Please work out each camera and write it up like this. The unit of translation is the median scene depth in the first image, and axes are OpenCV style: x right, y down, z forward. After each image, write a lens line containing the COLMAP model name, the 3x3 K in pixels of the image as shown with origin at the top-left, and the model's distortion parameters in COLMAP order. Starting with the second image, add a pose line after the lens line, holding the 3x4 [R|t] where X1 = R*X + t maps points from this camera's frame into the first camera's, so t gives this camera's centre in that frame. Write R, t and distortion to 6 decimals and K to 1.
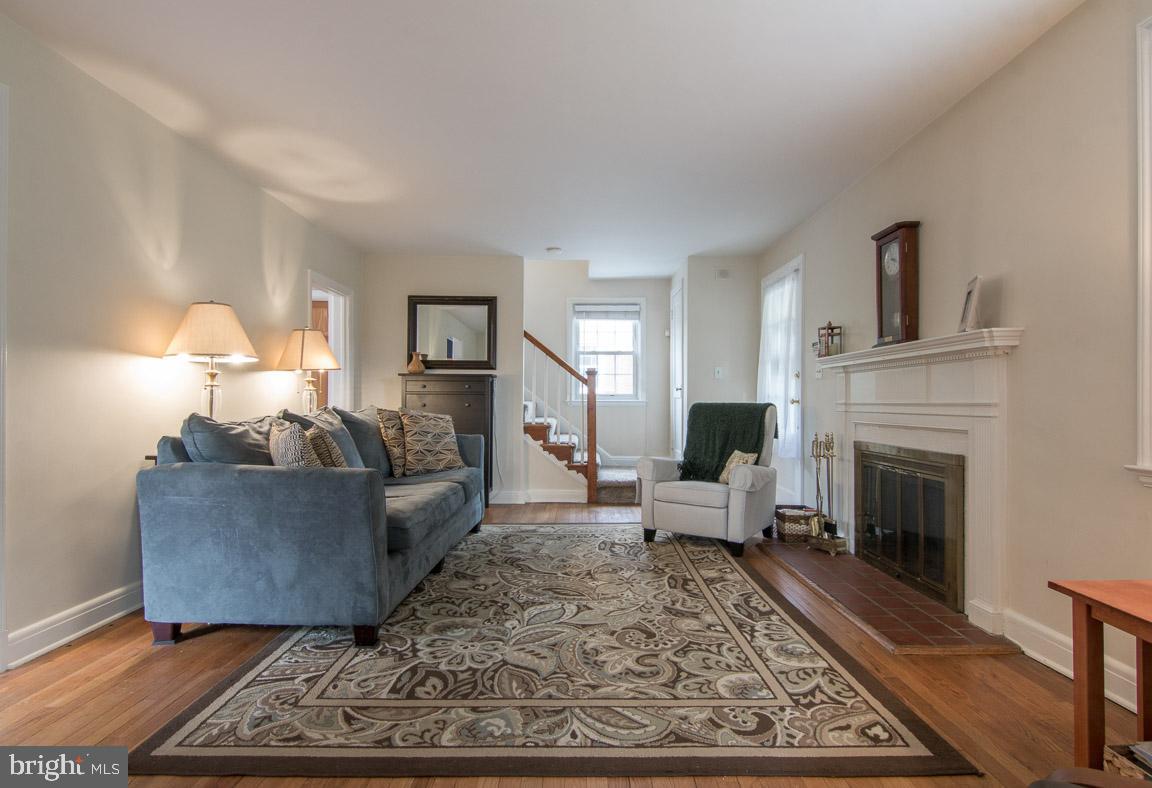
lens RADIAL K [[590.3, 0, 560.8], [0, 590.3, 397.4], [0, 0, 1]] dist [0.007730, -0.000104]
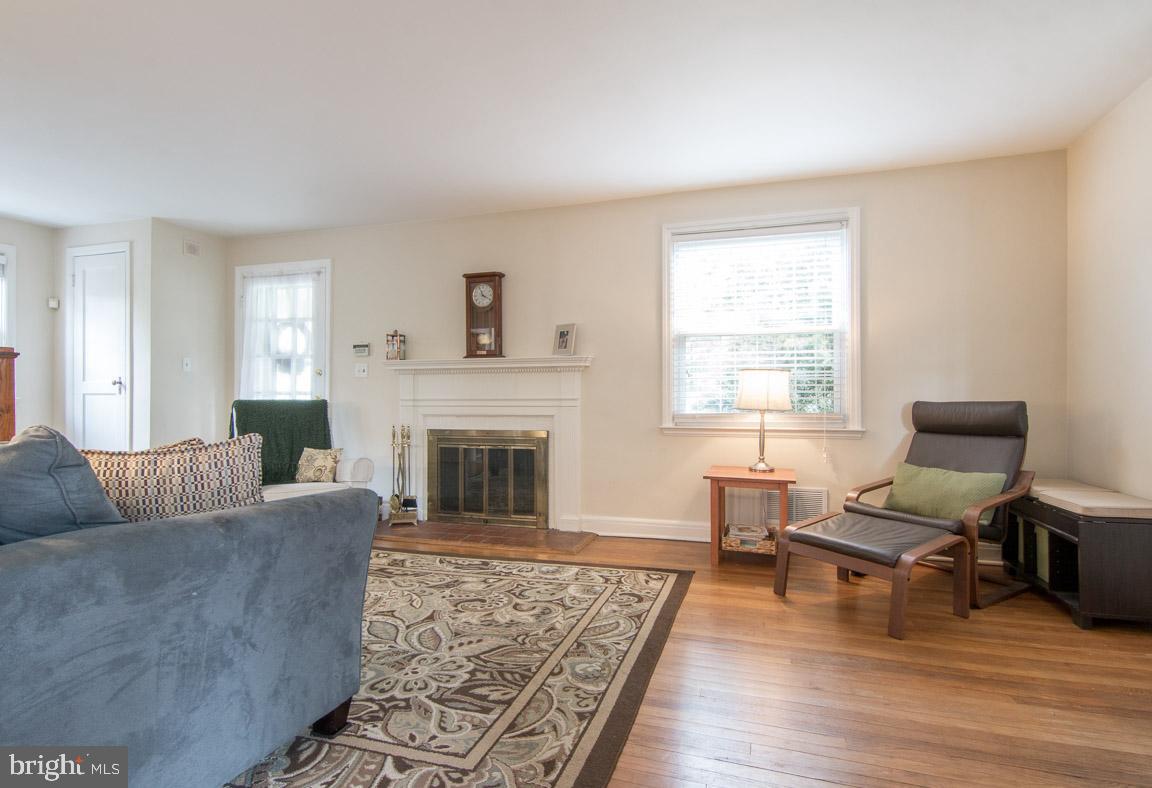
lens RADIAL K [[612.4, 0, 571.2], [0, 612.4, 391.5], [0, 0, 1]] dist [-0.000723, -0.000383]
pose [[0.285006, 0.008278, 0.958490, -0.991056], [-0.004898, 0.999962, -0.007179, 0.002902], [-0.958513, -0.002648, 0.285036, 0.511415]]
